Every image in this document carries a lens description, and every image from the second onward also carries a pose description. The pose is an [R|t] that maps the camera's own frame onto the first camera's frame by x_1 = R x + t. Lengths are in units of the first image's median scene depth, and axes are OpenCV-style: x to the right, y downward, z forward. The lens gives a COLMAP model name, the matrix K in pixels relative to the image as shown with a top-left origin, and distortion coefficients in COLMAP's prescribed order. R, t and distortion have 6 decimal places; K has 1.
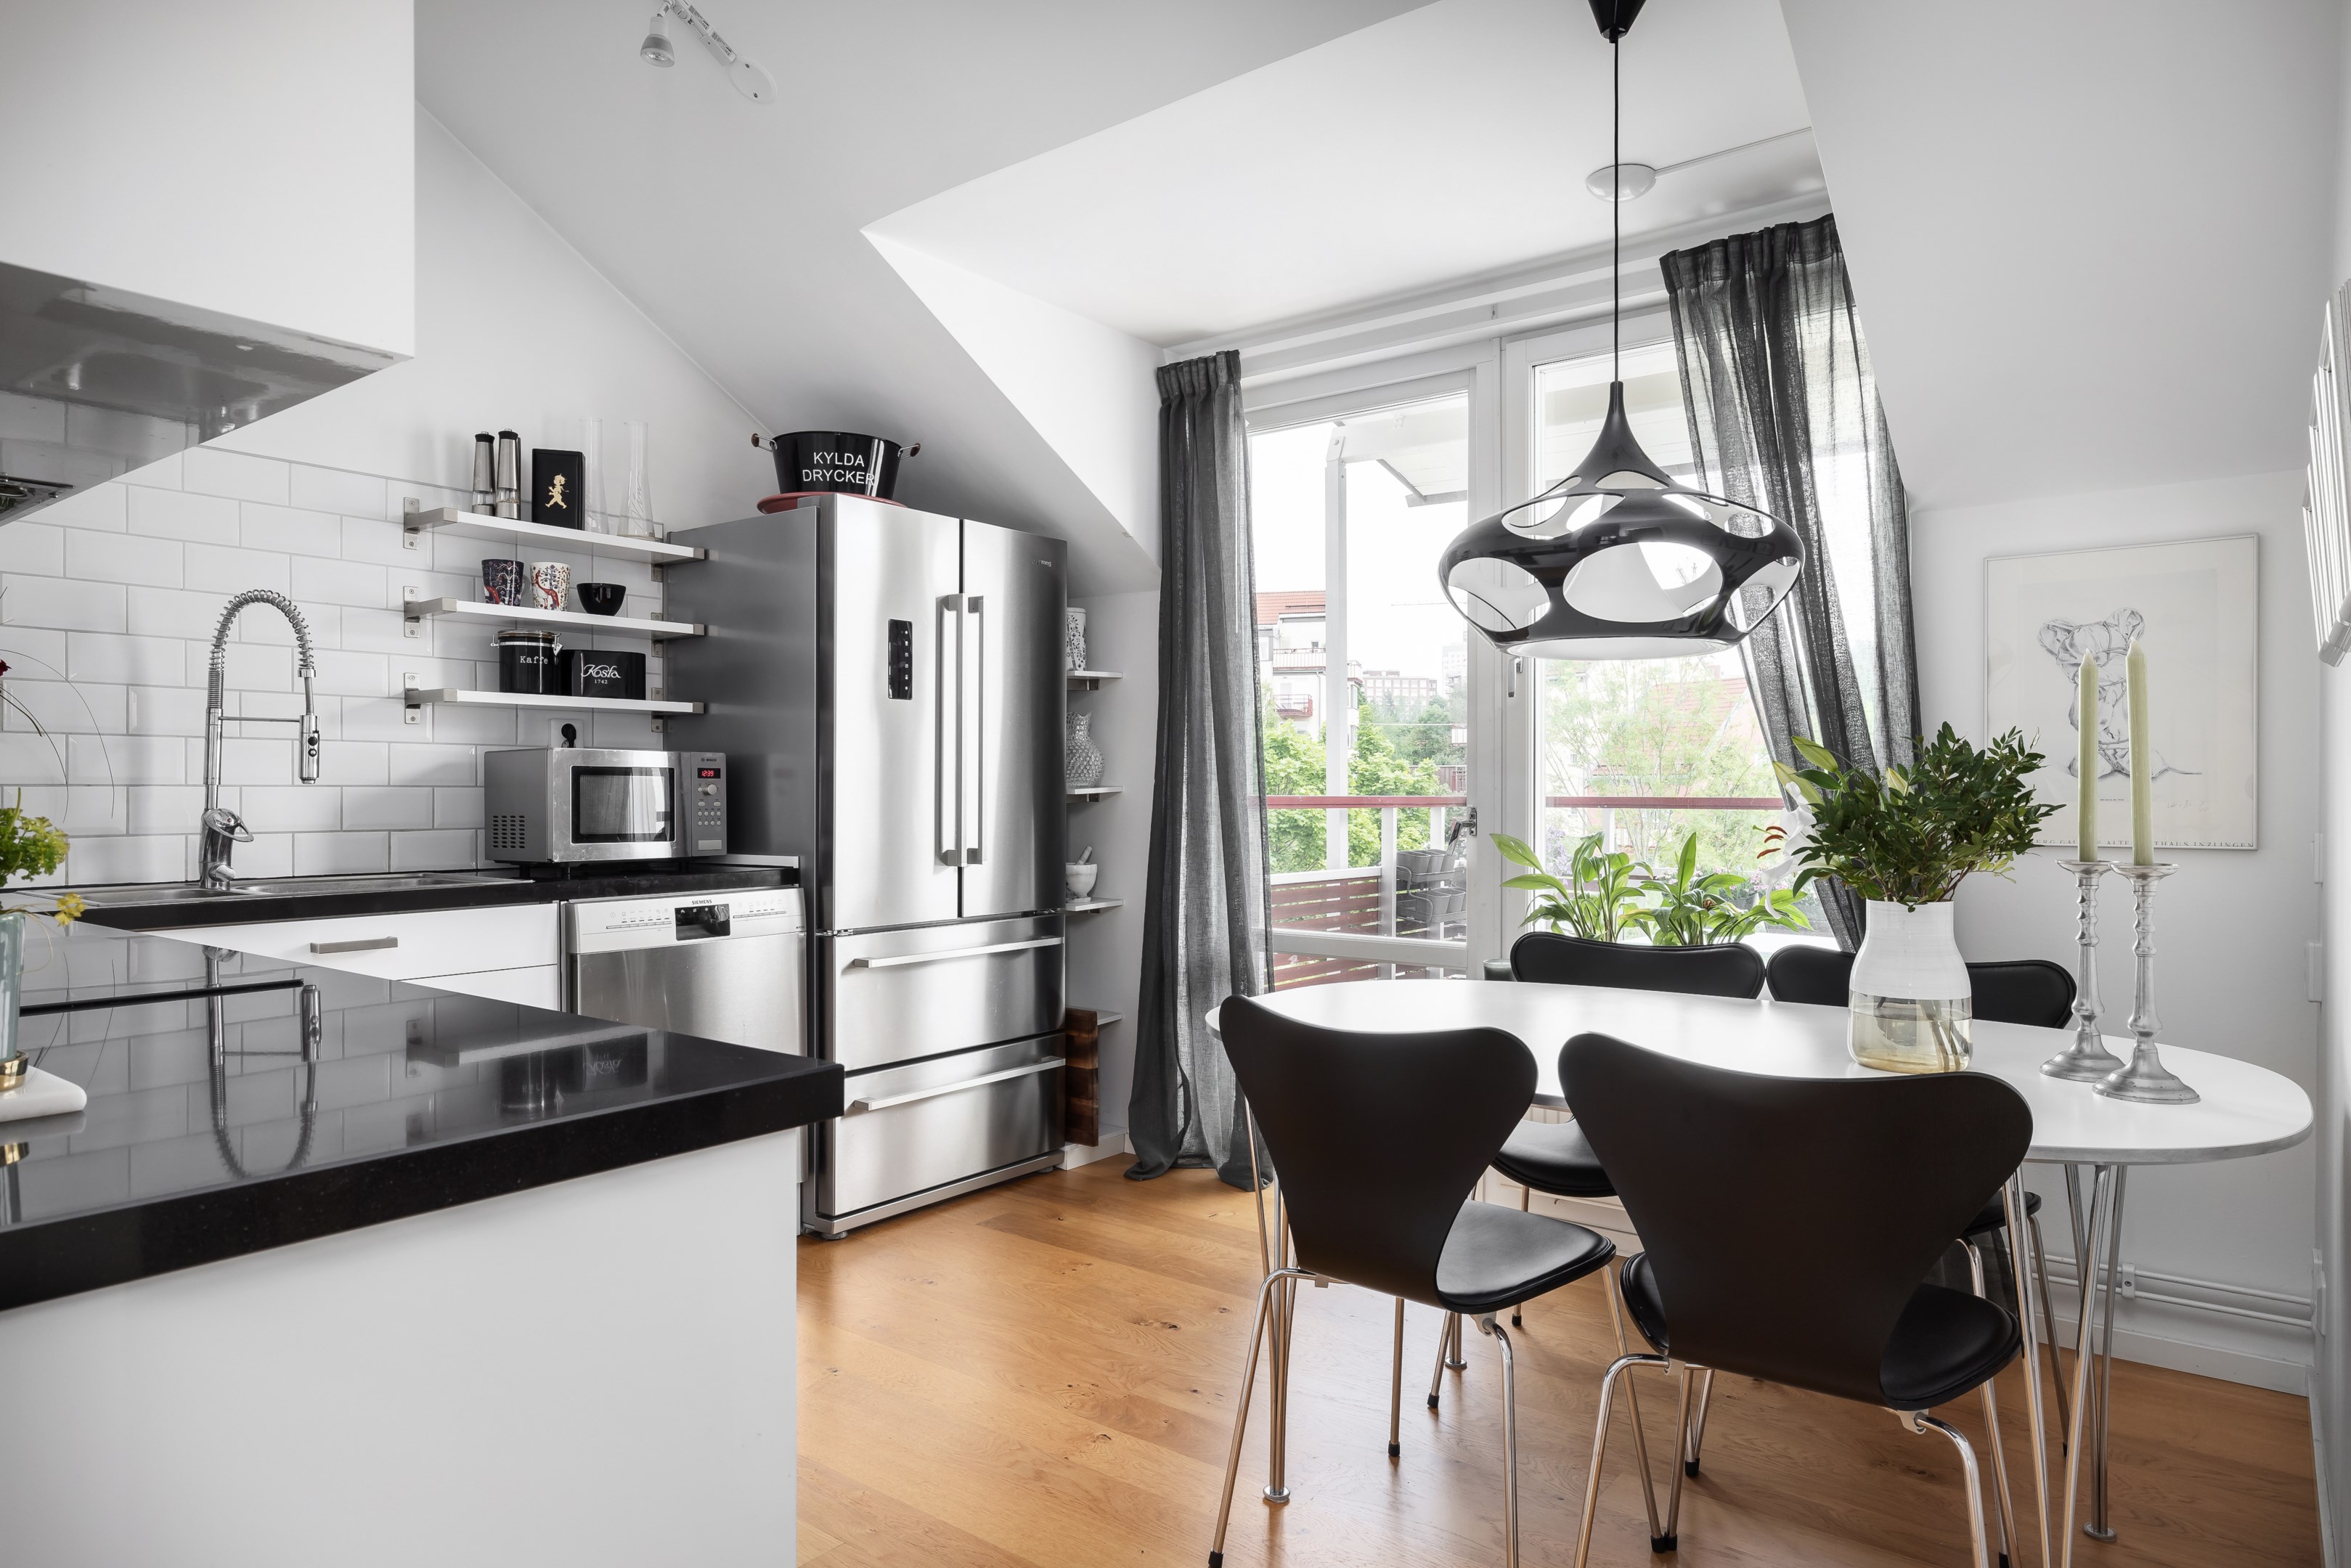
lens RADIAL K [[1388.1, 0, 1147.6], [0, 1388.1, 787.3], [0, 0, 1]] dist [0.002934, 0.001500]
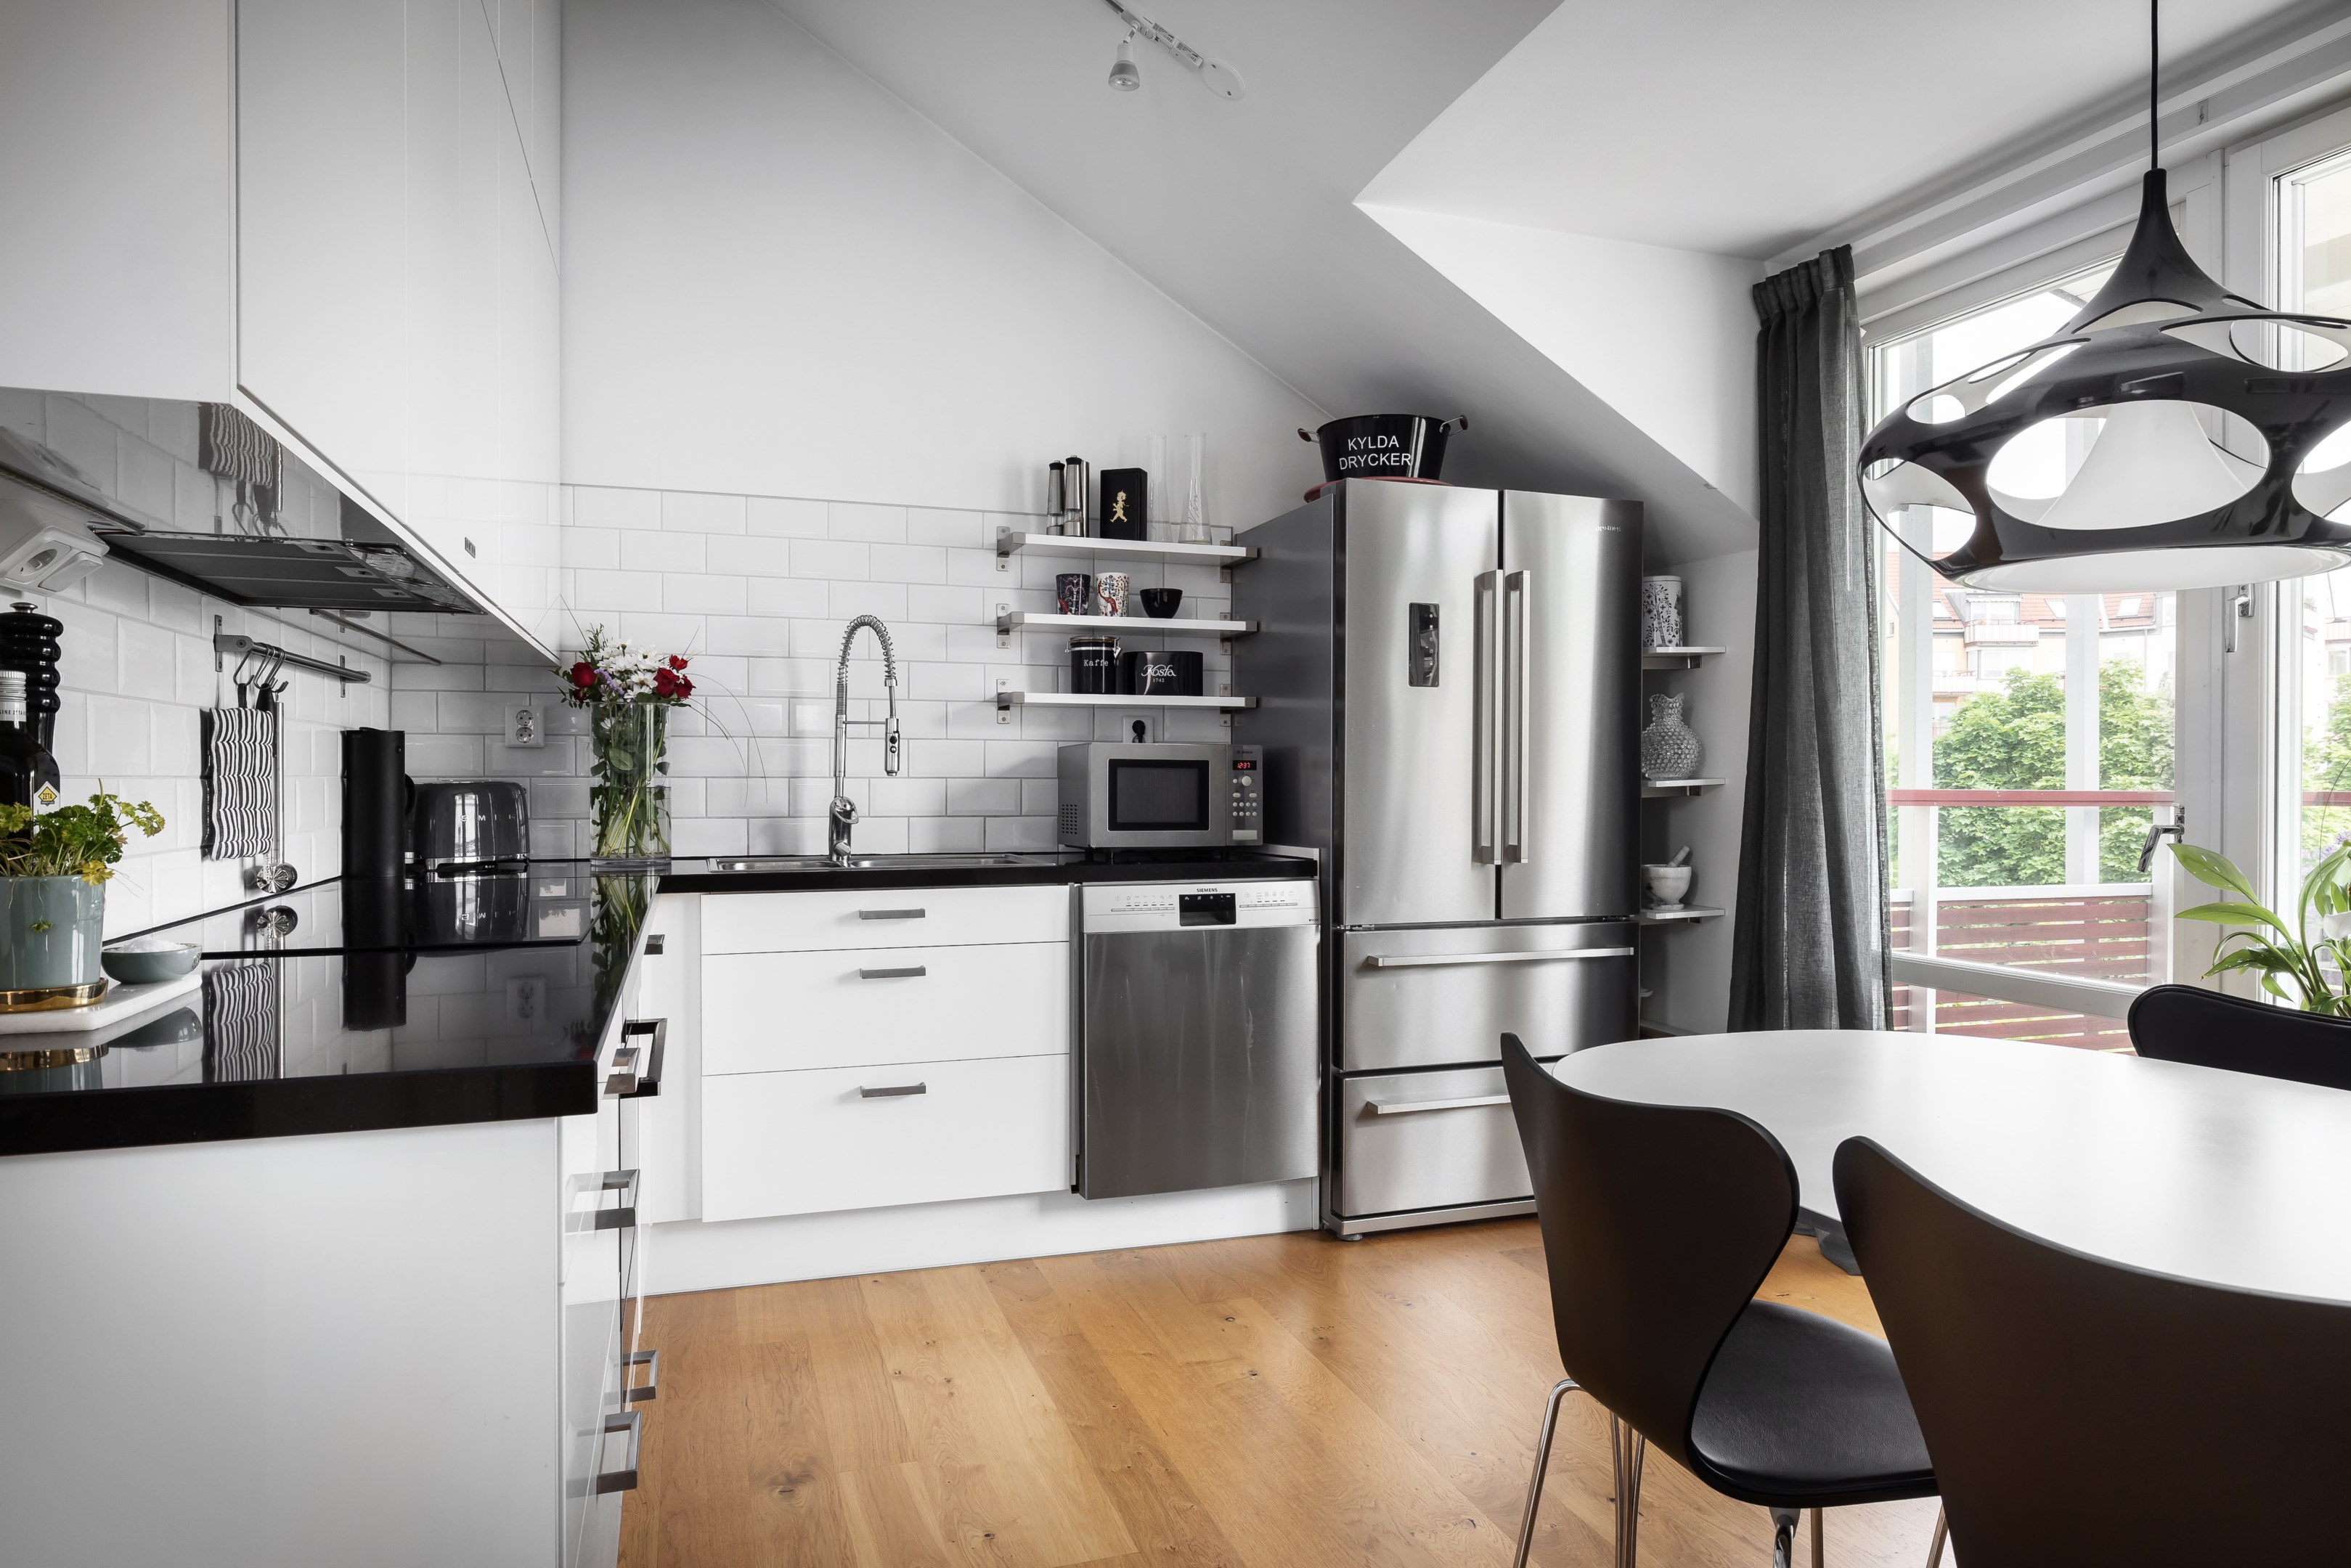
lens RADIAL K [[1362.0, 0, 1175.5], [0, 1362.0, 784.0], [0, 0, 1]] dist [-0.001166, 0.001612]
pose [[0.841561, 0.002140, -0.540157, 0.188880], [-0.000104, 0.999993, 0.003800, -0.000062], [0.540162, -0.003142, 0.841555, 0.124895]]
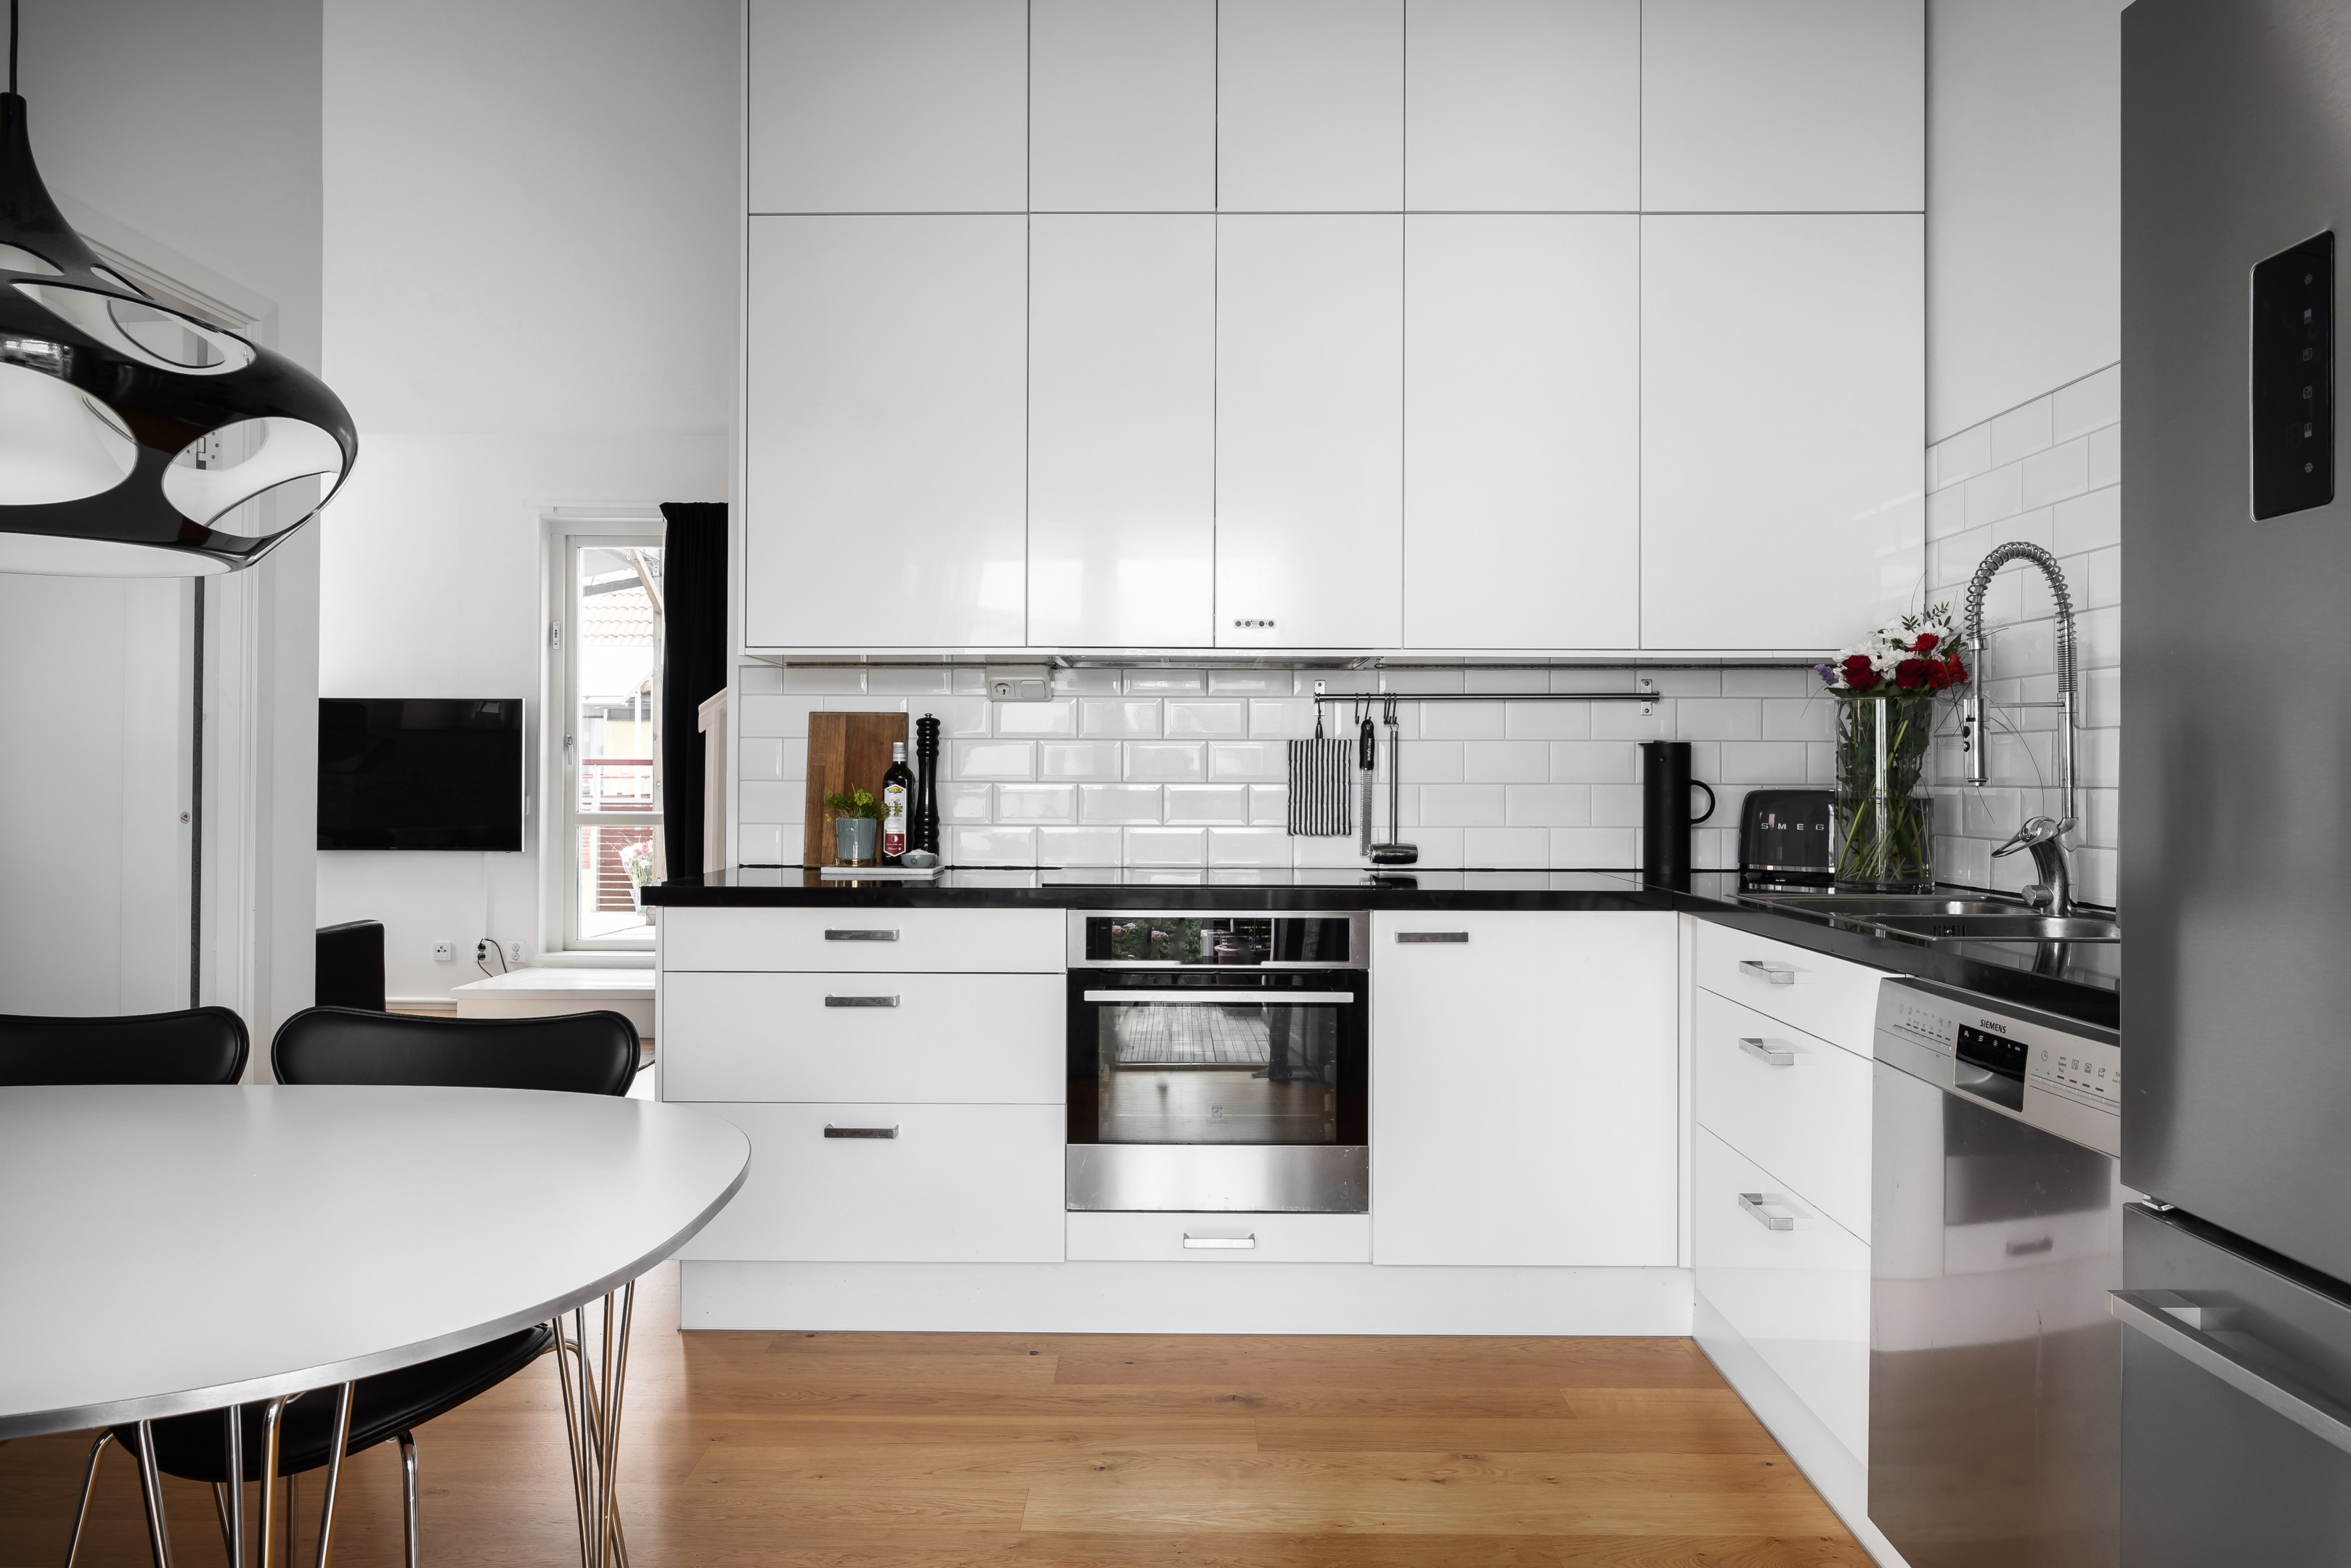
lens RADIAL K [[1493.1, 0, 1179.6], [0, 1493.1, 756.3], [0, 0, 1]] dist [-0.000995, -0.000483]
pose [[-0.788931, -0.011164, -0.614381, 0.217741], [-0.003425, 0.999899, -0.013770, -0.004753], [0.614473, -0.008760, -0.788889, 1.140483]]
